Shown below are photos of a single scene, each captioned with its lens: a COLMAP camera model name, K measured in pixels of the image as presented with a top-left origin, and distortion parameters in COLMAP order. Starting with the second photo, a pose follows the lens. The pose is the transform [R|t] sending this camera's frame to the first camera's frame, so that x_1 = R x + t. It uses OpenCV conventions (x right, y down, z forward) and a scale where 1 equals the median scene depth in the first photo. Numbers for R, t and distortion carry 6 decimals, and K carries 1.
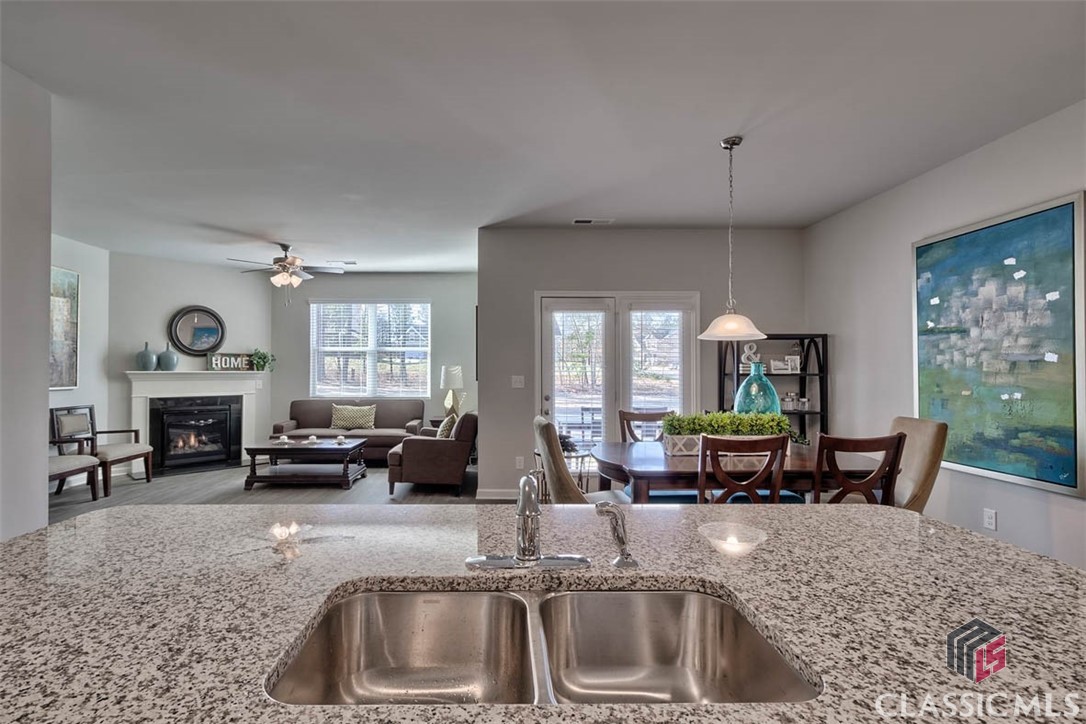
lens RADIAL K [[512.0, 0, 502.2], [0, 512.0, 366.1], [0, 0, 1]] dist [-0.002835, -0.000019]
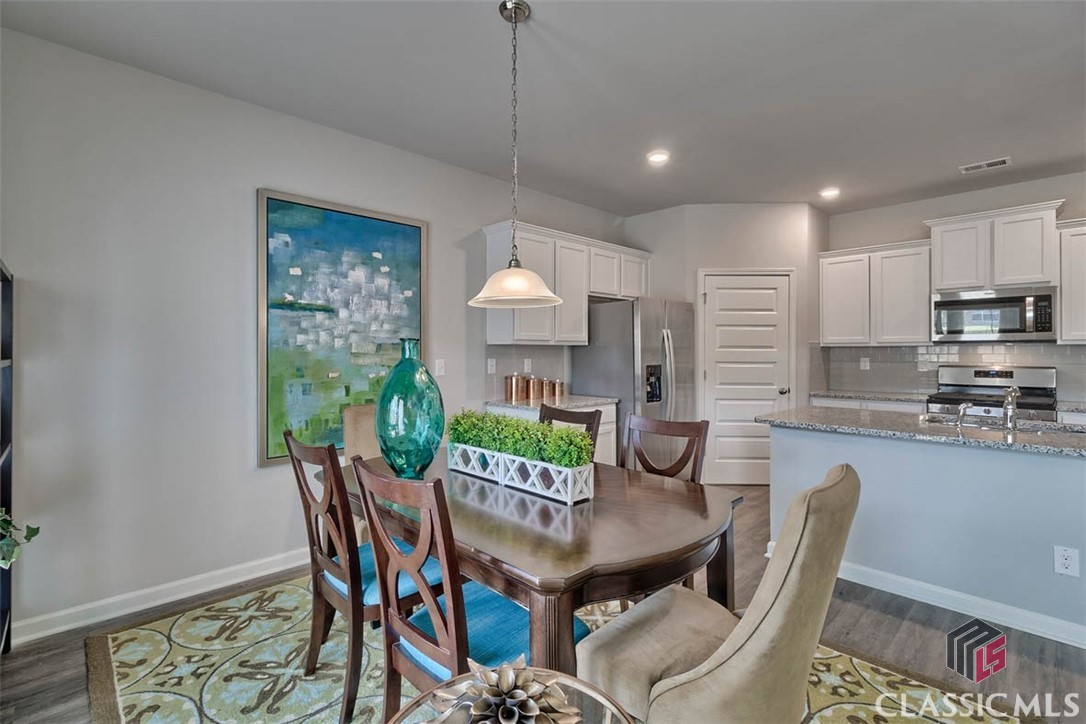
lens RADIAL K [[501.7, 0, 537.3], [0, 501.7, 349.1], [0, 0, 1]] dist [0.002235, 0.001042]
pose [[-0.682206, 0.002718, 0.731155, -0.050648], [-0.005207, 0.999950, -0.008576, 0.009252], [-0.731142, -0.009658, -0.682157, 1.334778]]
